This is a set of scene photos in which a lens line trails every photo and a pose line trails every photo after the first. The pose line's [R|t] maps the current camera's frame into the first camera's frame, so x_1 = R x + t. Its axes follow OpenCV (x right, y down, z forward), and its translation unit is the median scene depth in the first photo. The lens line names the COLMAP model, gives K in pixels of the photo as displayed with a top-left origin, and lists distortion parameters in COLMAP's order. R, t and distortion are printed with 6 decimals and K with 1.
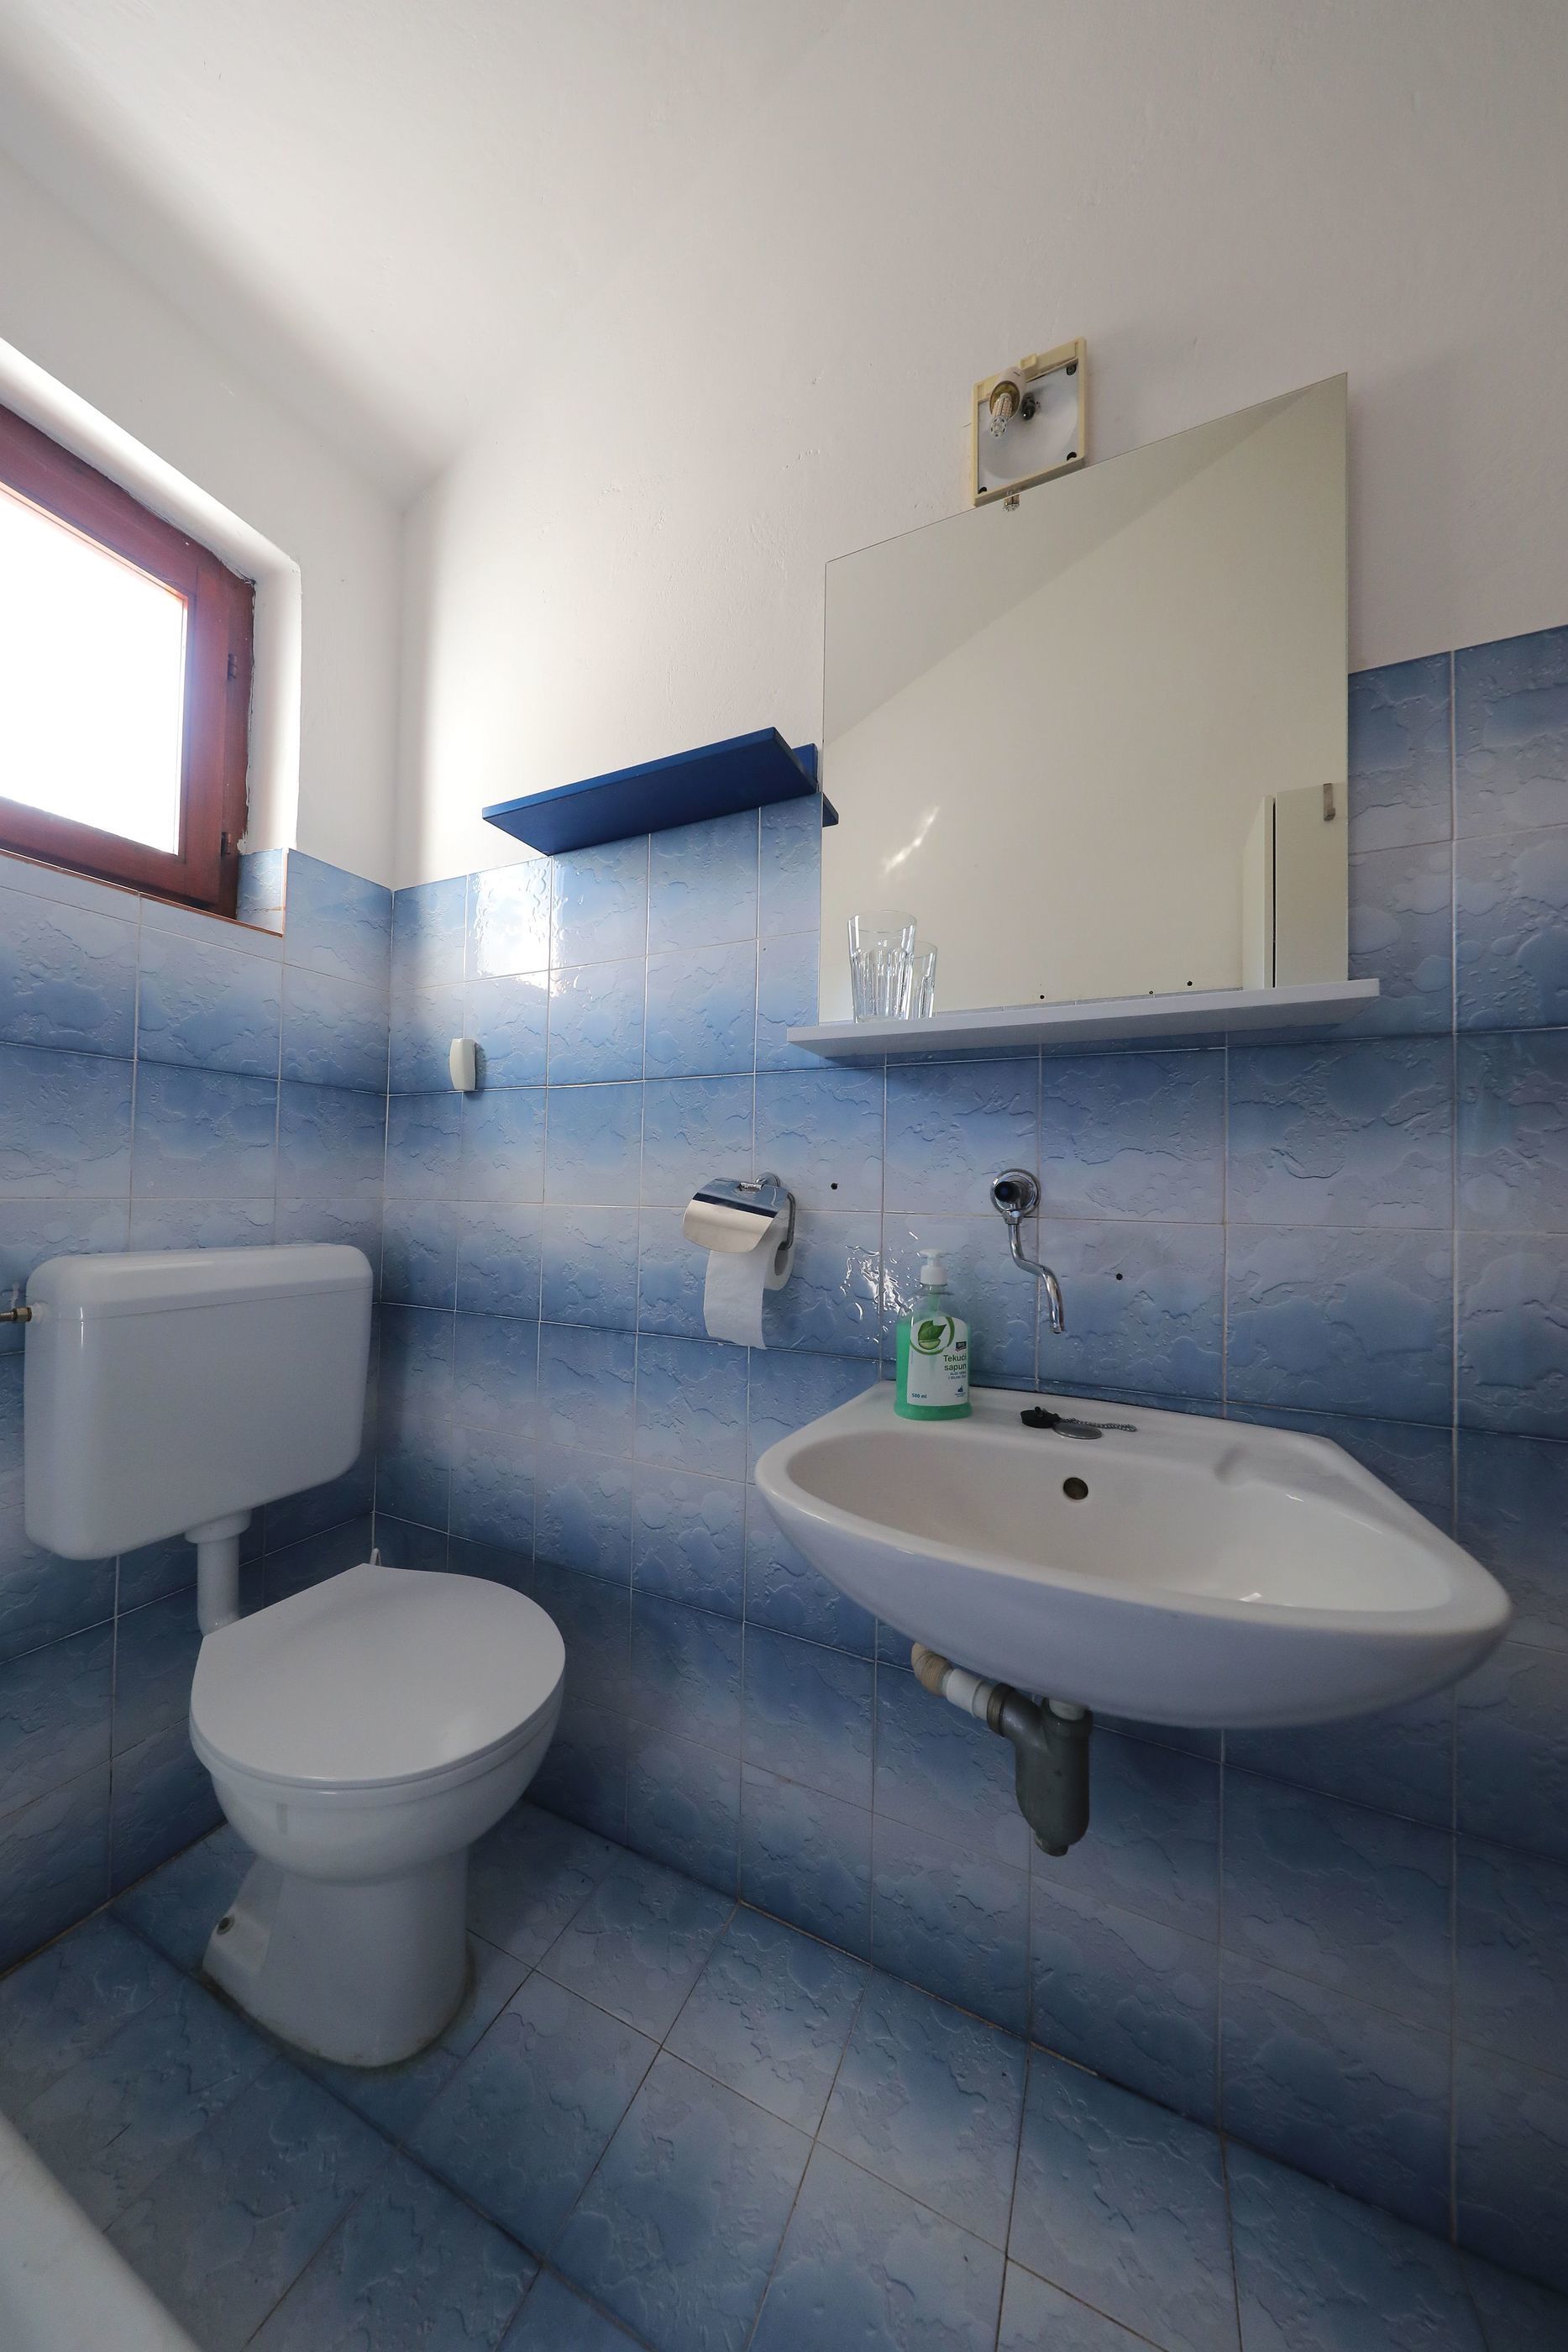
lens RADIAL K [[743.9, 0, 782.0], [0, 743.9, 1174.6], [0, 0, 1]] dist [-0.000272, -0.000073]
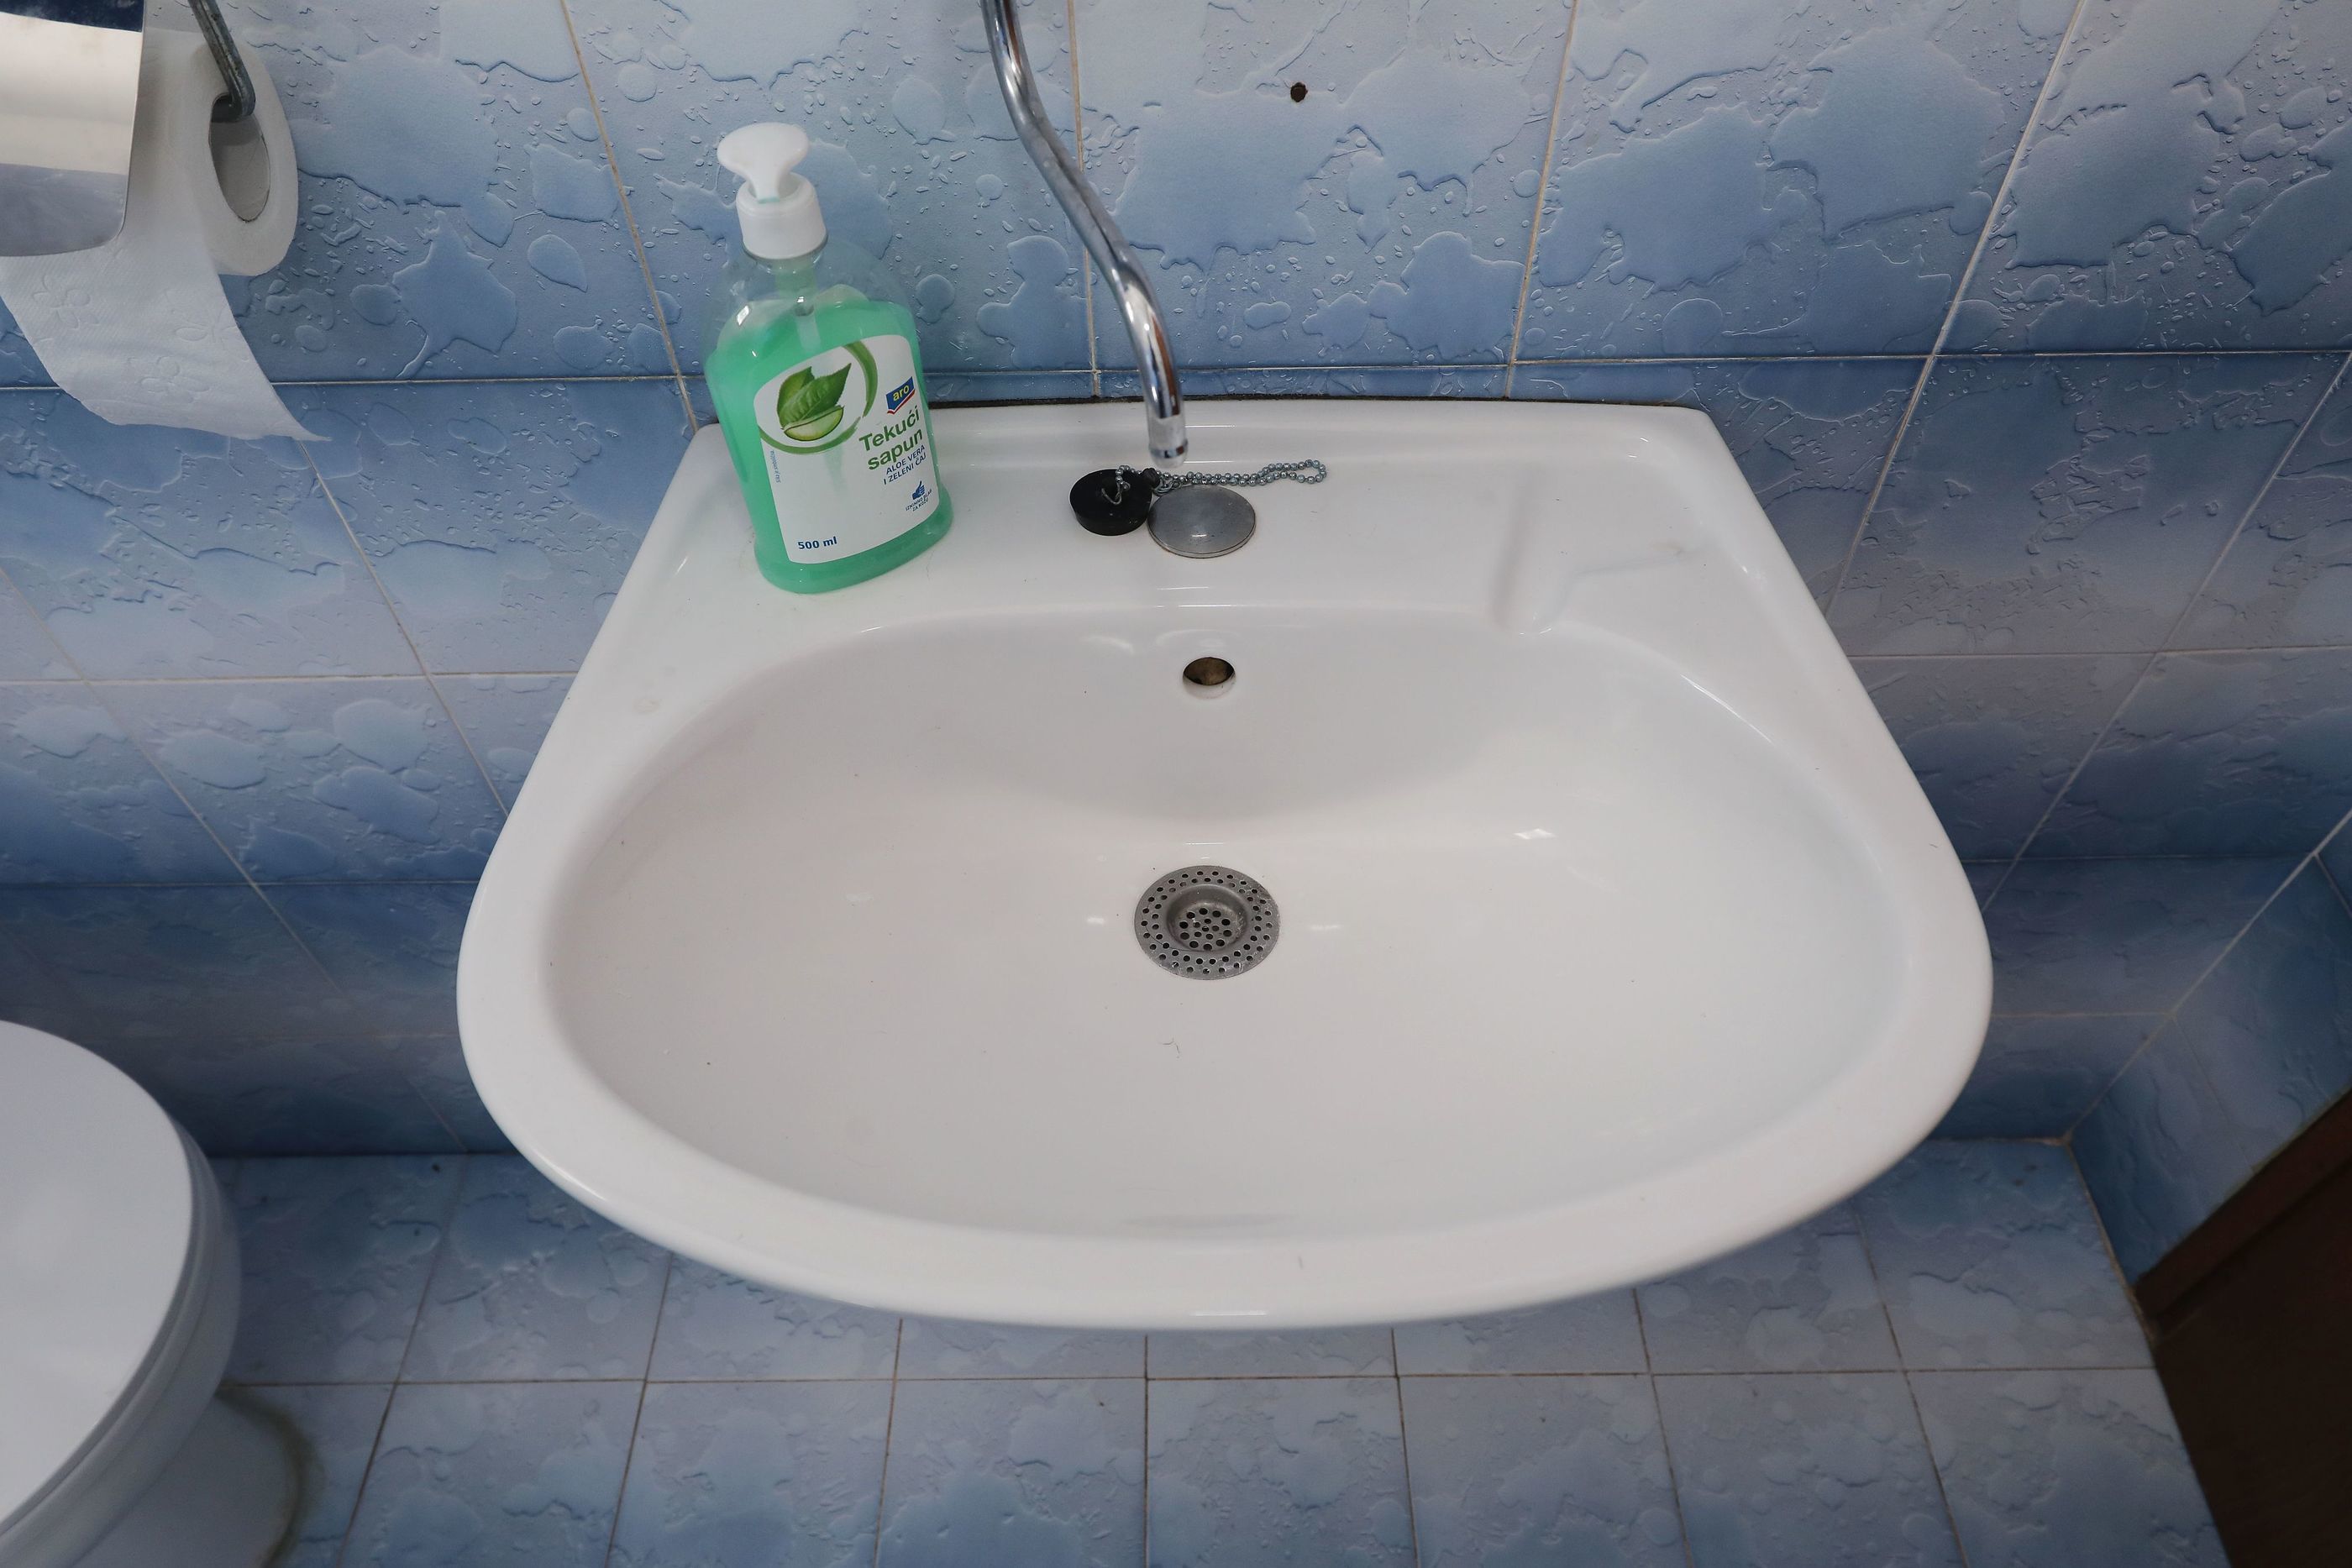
lens RADIAL K [[1512.9, 0, 1176.8], [0, 1512.9, 787.2], [0, 0, 1]] dist [-0.003941, 0.002040]
pose [[0.903928, -0.344763, 0.253086, 0.113249], [0.023081, 0.630221, 0.776073, -0.213238], [-0.427061, -0.695672, 0.577632, 0.398449]]
